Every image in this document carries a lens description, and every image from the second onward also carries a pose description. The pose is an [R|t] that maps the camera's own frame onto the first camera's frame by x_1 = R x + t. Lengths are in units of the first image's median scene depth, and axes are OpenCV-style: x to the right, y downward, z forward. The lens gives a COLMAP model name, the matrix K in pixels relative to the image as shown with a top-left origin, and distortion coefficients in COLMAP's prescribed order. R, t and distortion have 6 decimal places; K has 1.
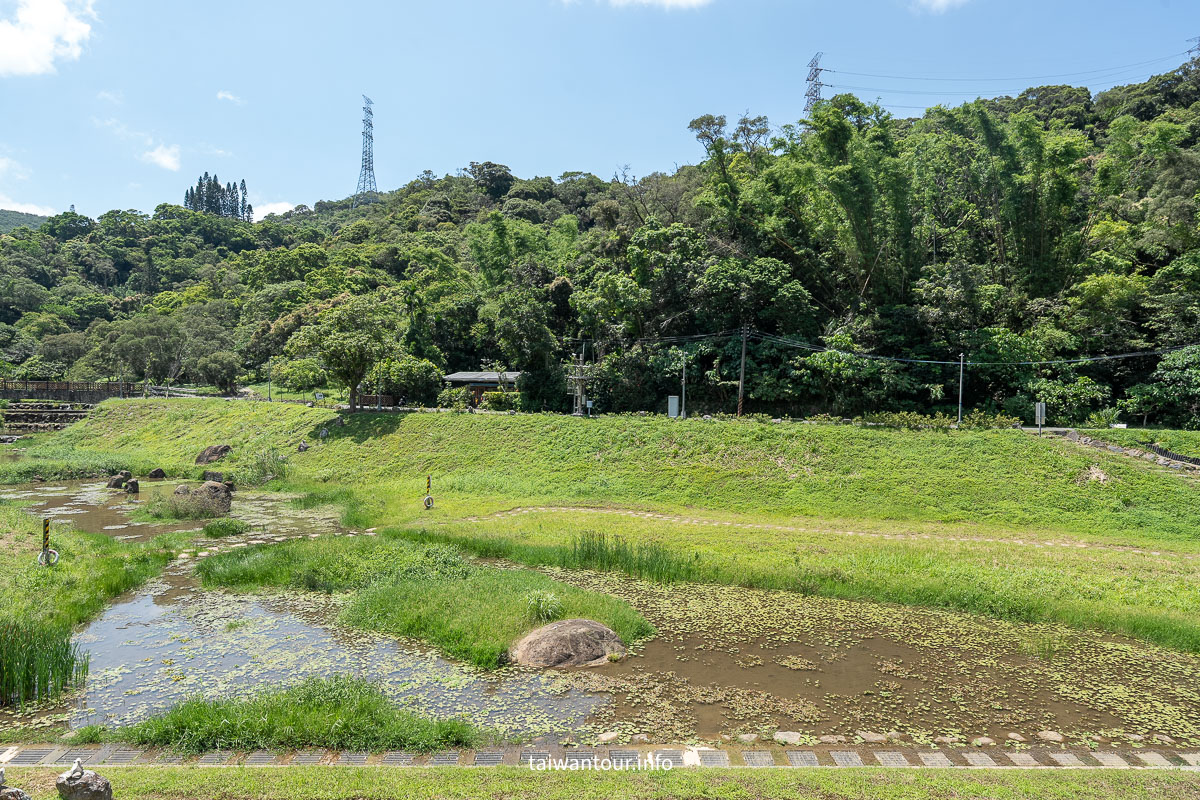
lens RADIAL K [[747.0, 0, 634.9], [0, 747.0, 394.5], [0, 0, 1]] dist [-0.004673, -0.003370]
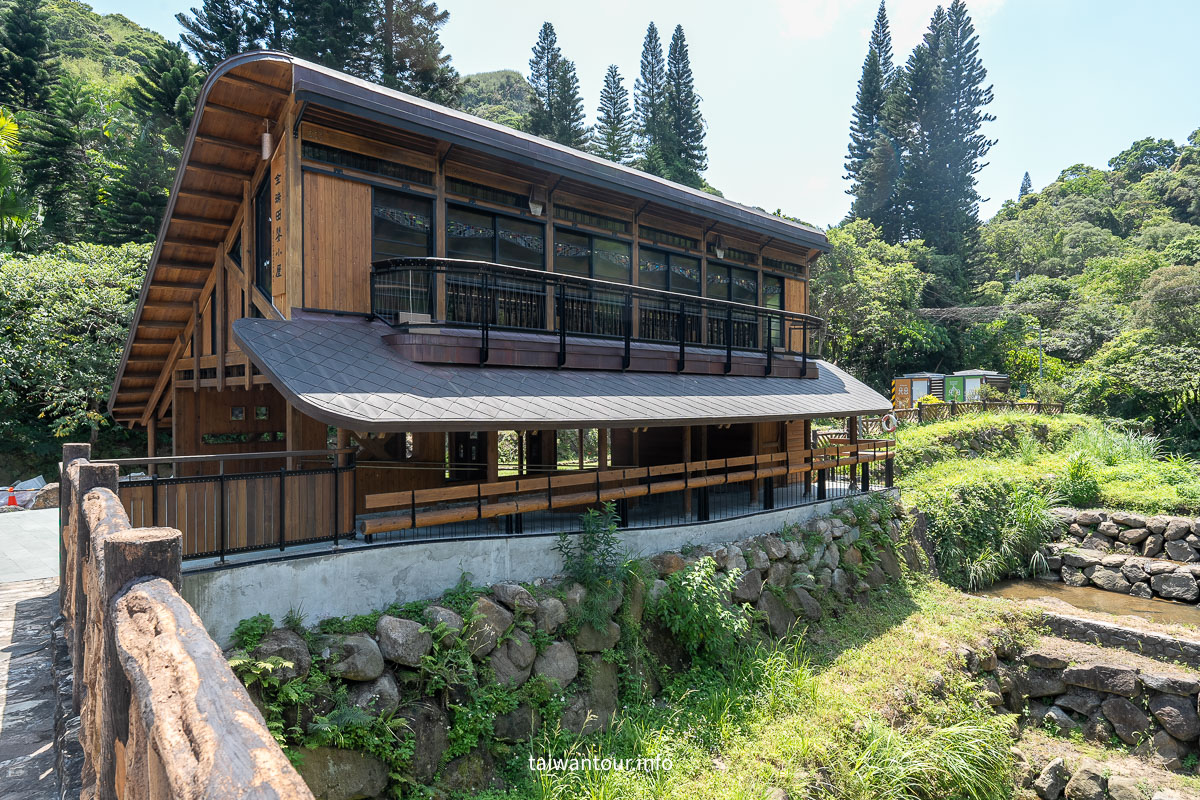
lens RADIAL K [[687.9, 0, 605.0], [0, 687.9, 401.2], [0, 0, 1]] dist [0.006181, 0.001289]
pose [[0.287011, -0.011507, -0.957858, -0.551041], [-0.003620, 0.999908, -0.013097, -0.014393], [0.957920, 0.007226, 0.286943, 0.654940]]
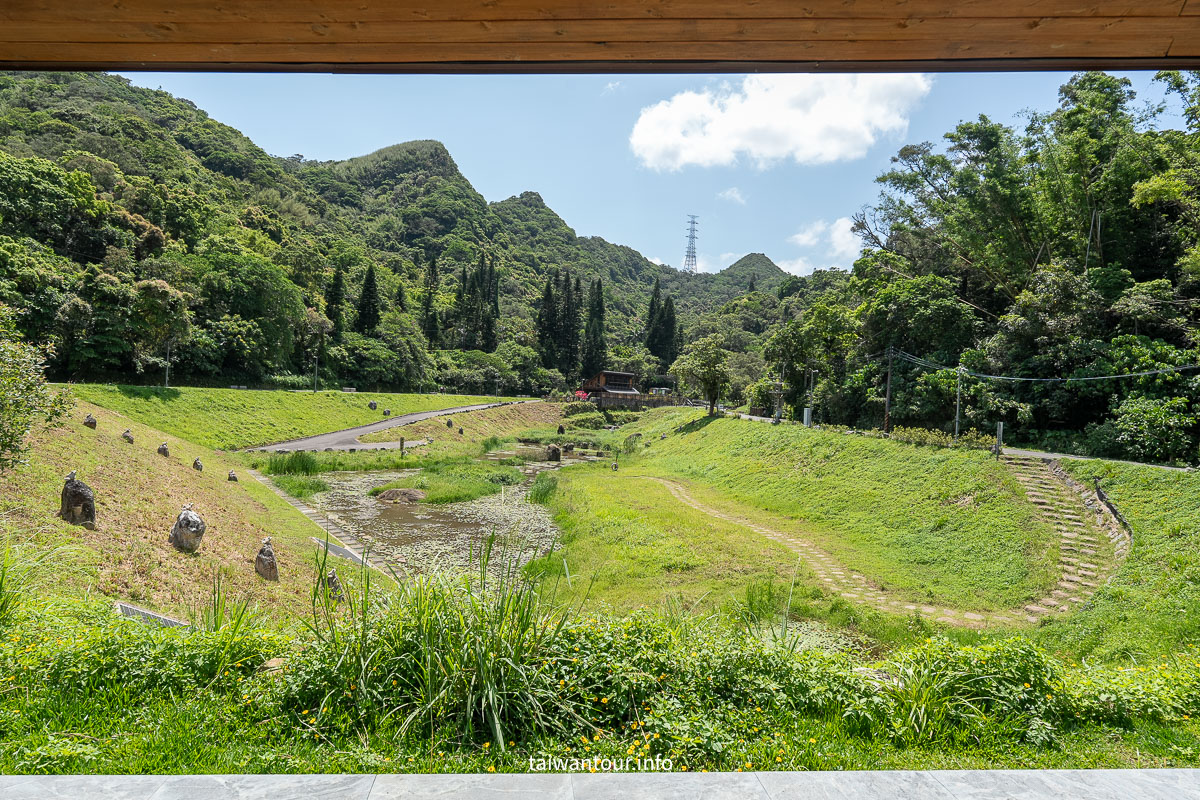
lens RADIAL K [[747.0, 0, 601.5], [0, 747.0, 395.2], [0, 0, 1]] dist [-0.004673, -0.003370]
pose [[0.515121, 0.020328, -0.856877, 0.360998], [-0.058897, 0.998195, -0.011726, 0.006066], [0.855092, 0.056508, 0.515388, 0.055504]]
